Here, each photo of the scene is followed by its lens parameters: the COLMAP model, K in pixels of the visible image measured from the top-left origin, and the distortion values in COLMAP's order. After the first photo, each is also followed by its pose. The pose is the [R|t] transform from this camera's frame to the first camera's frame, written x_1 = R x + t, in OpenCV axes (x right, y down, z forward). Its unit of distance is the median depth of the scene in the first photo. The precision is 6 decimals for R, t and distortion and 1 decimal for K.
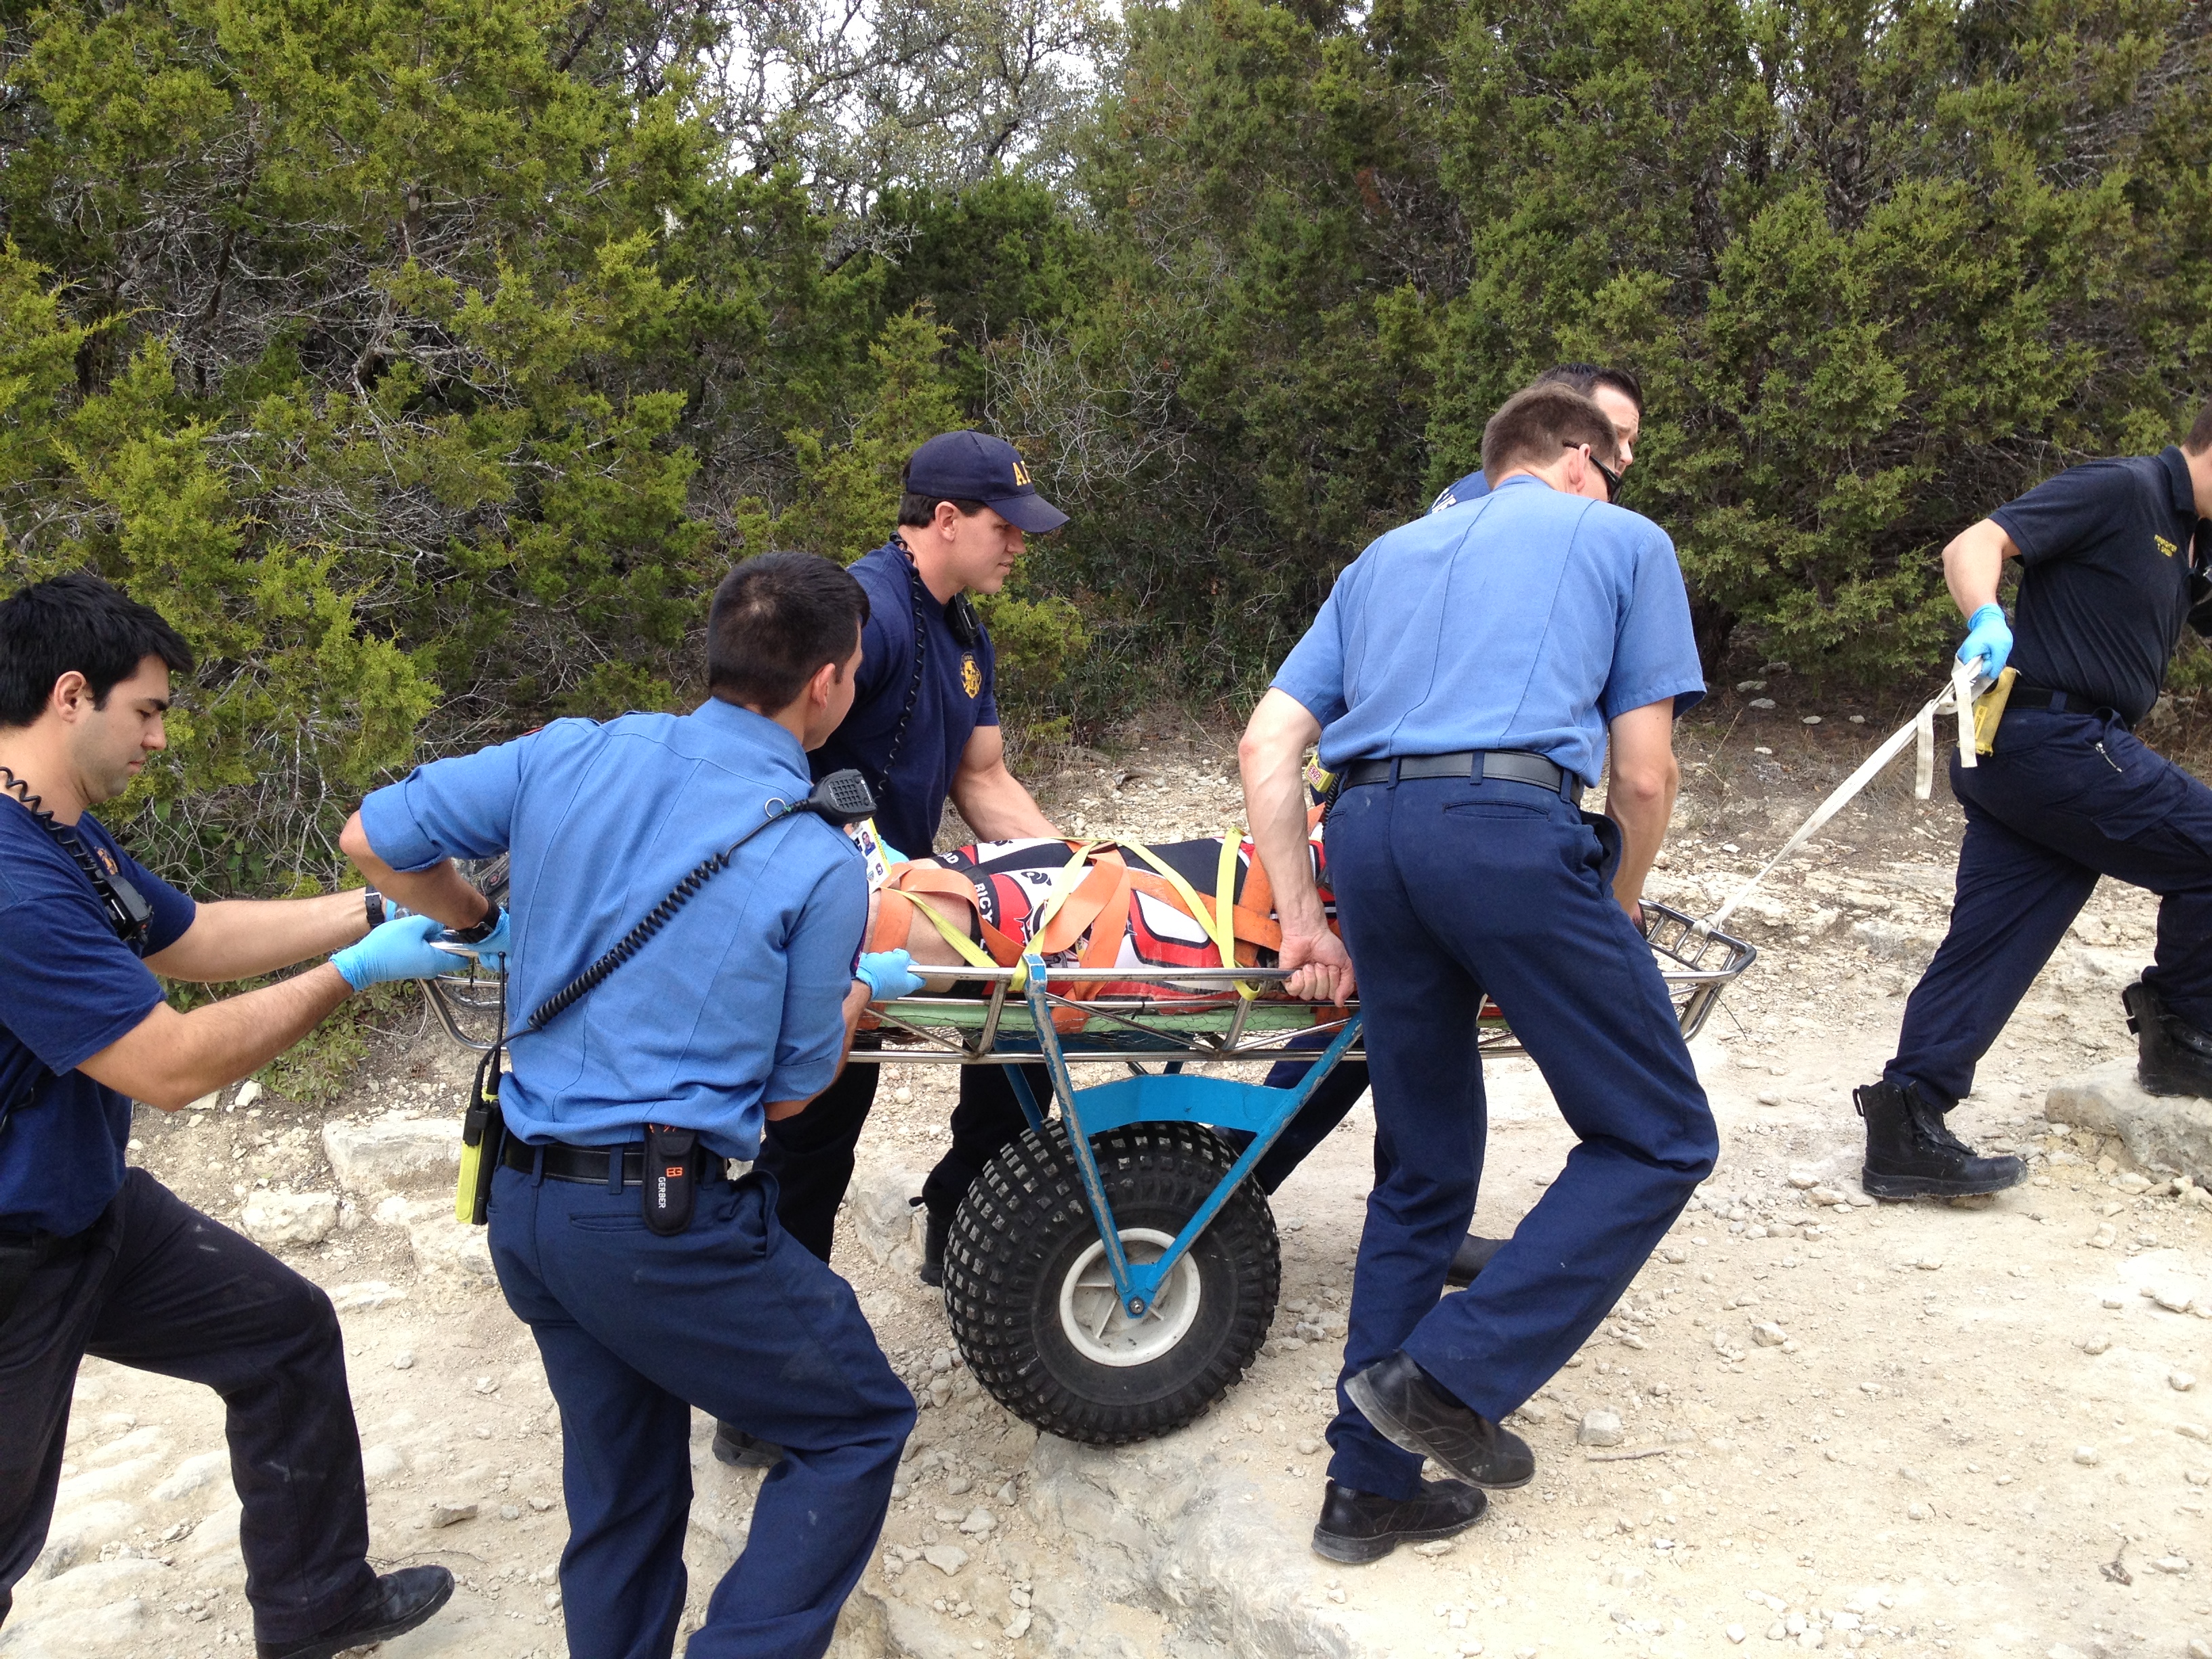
lens RADIAL K [[2116.9, 0, 1105.2], [0, 2116.9, 825.7], [0, 0, 1]] dist [0.025536, 0.000000]
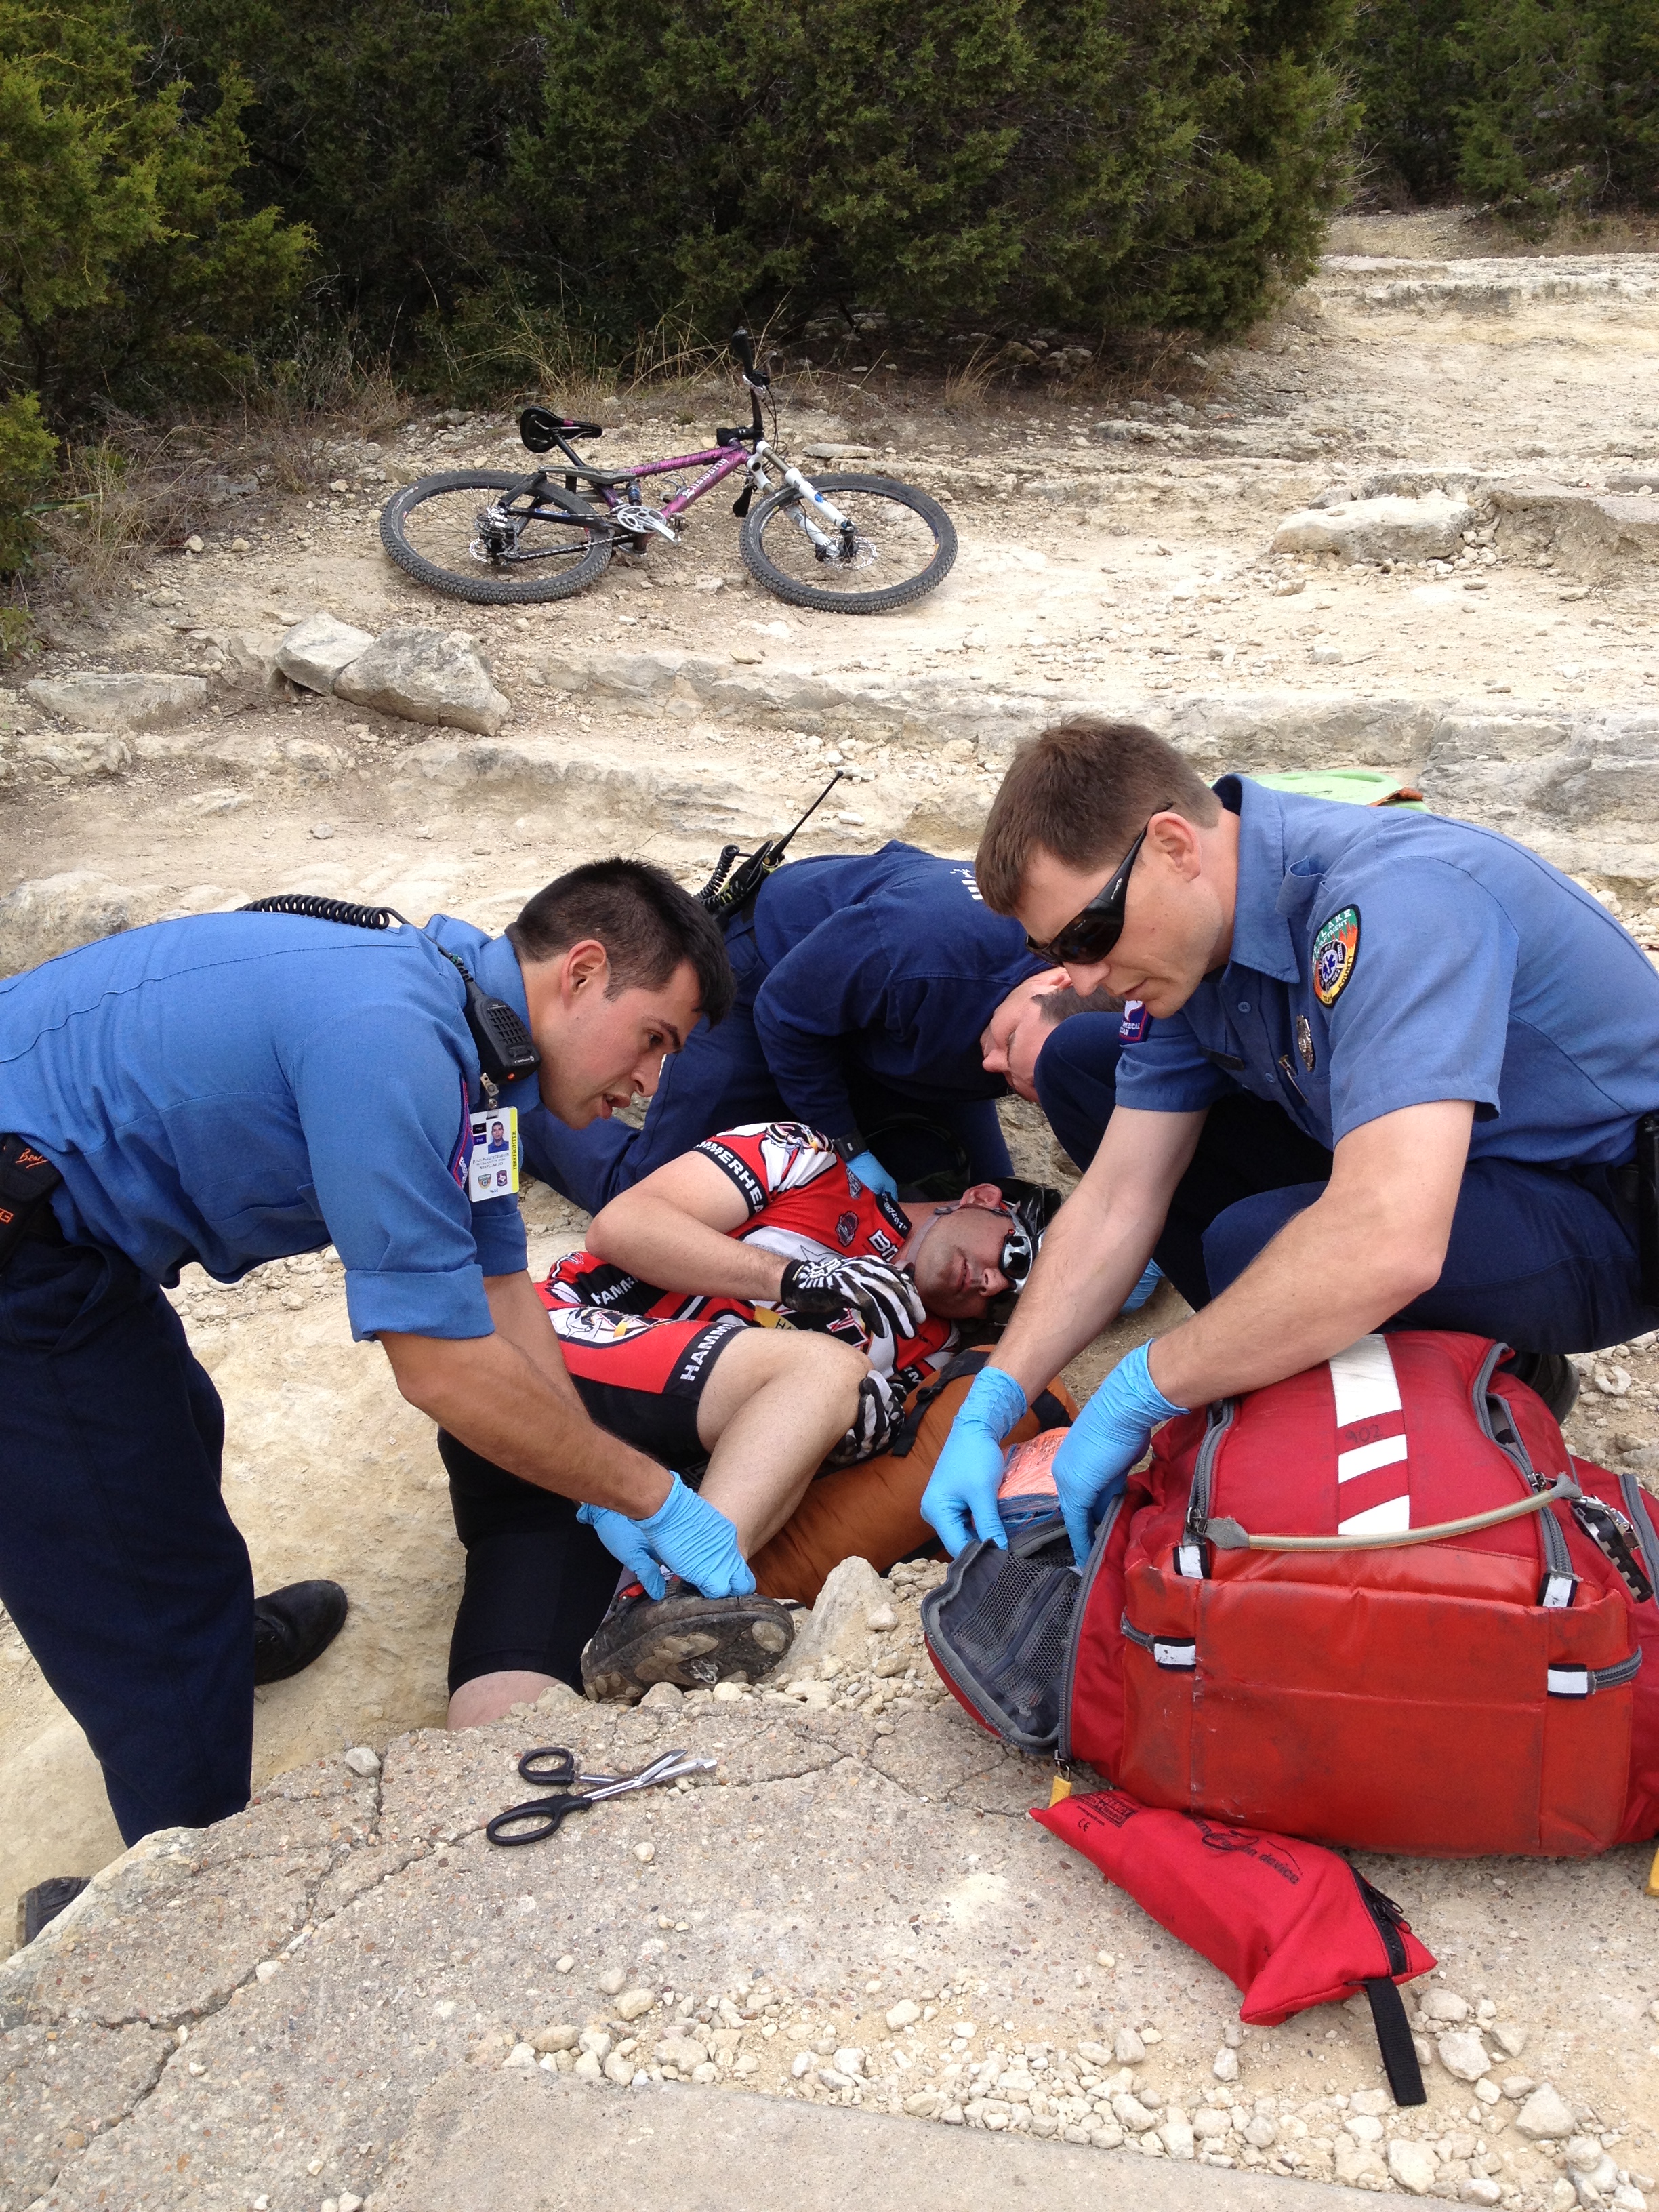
lens RADIAL K [[2116.9, 0, 844.9], [0, 2116.9, 1105.7], [0, 0, 1]] dist [0.025536, 0.000000]
pose [[0.779416, -0.198457, 0.594243, -0.697750], [0.101485, 0.975970, 0.192832, 0.181059], [-0.618232, -0.089989, 0.780827, -0.018501]]
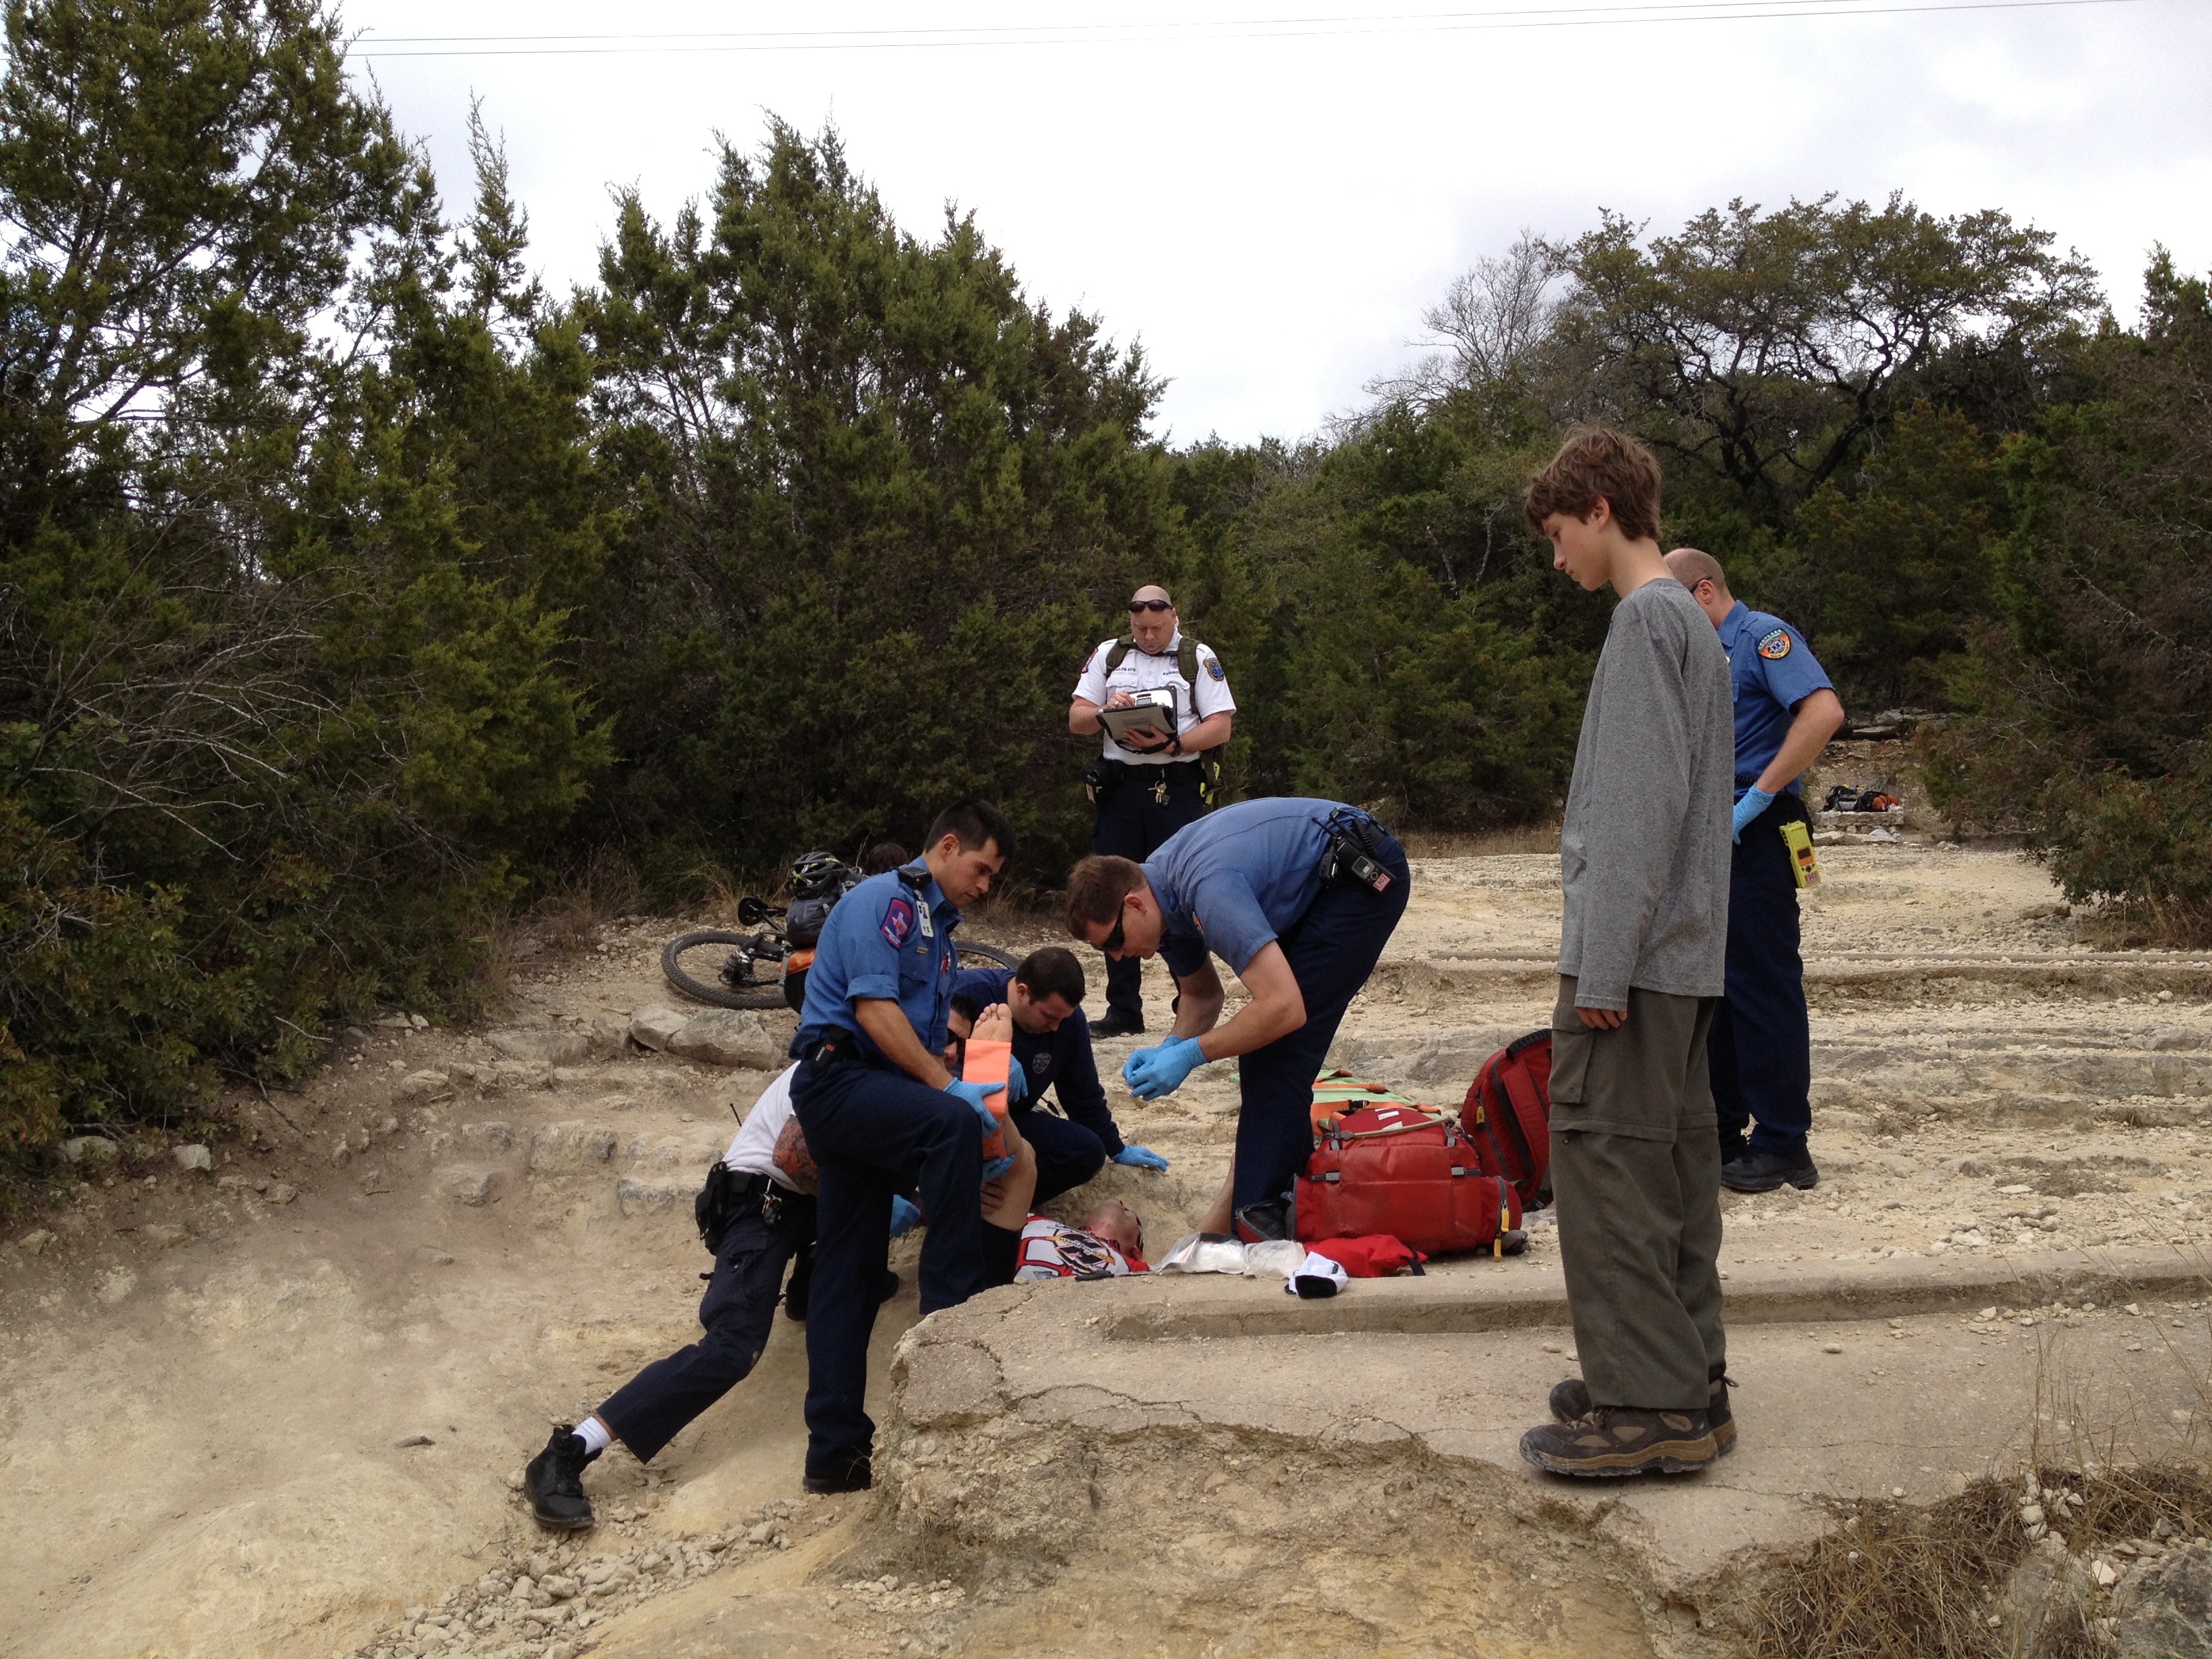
lens RADIAL K [[2116.9, 0, 1115.7], [0, 2116.9, 847.4], [0, 0, 1]] dist [0.025536, 0.000000]
pose [[0.652944, 0.058015, 0.755181, -1.251380], [0.115336, 0.977818, -0.174840, 0.332952], [-0.748573, 0.201260, 0.631770, -0.351604]]
